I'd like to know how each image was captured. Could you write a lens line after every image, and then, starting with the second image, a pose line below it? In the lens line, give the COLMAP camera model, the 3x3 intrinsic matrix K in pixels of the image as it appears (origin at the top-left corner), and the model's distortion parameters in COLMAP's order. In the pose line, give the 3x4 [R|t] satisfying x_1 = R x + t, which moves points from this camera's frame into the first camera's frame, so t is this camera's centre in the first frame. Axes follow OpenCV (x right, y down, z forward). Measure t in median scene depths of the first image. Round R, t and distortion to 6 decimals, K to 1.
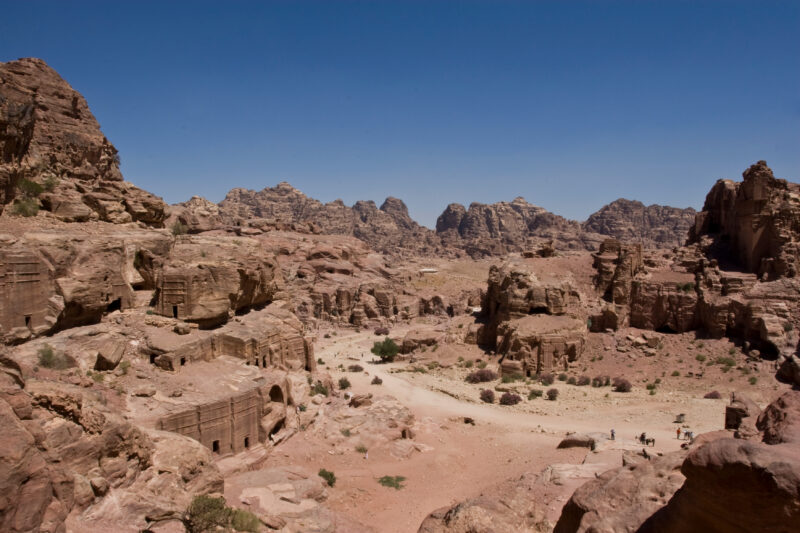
lens RADIAL K [[622.4, 0, 400.3], [0, 622.4, 268.2], [0, 0, 1]] dist [-0.078552, 0.033906]
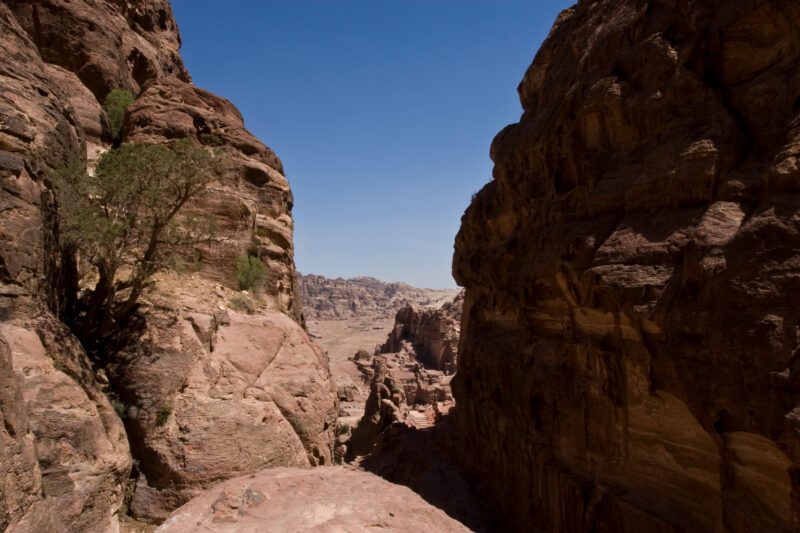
lens RADIAL K [[622.4, 0, 399.4], [0, 622.4, 266.1], [0, 0, 1]] dist [-0.078552, 0.033906]
pose [[0.849420, 0.026458, 0.527053, -0.569968], [0.024206, 0.995738, -0.088998, -0.148076], [-0.527162, 0.088354, 0.845159, -0.613945]]
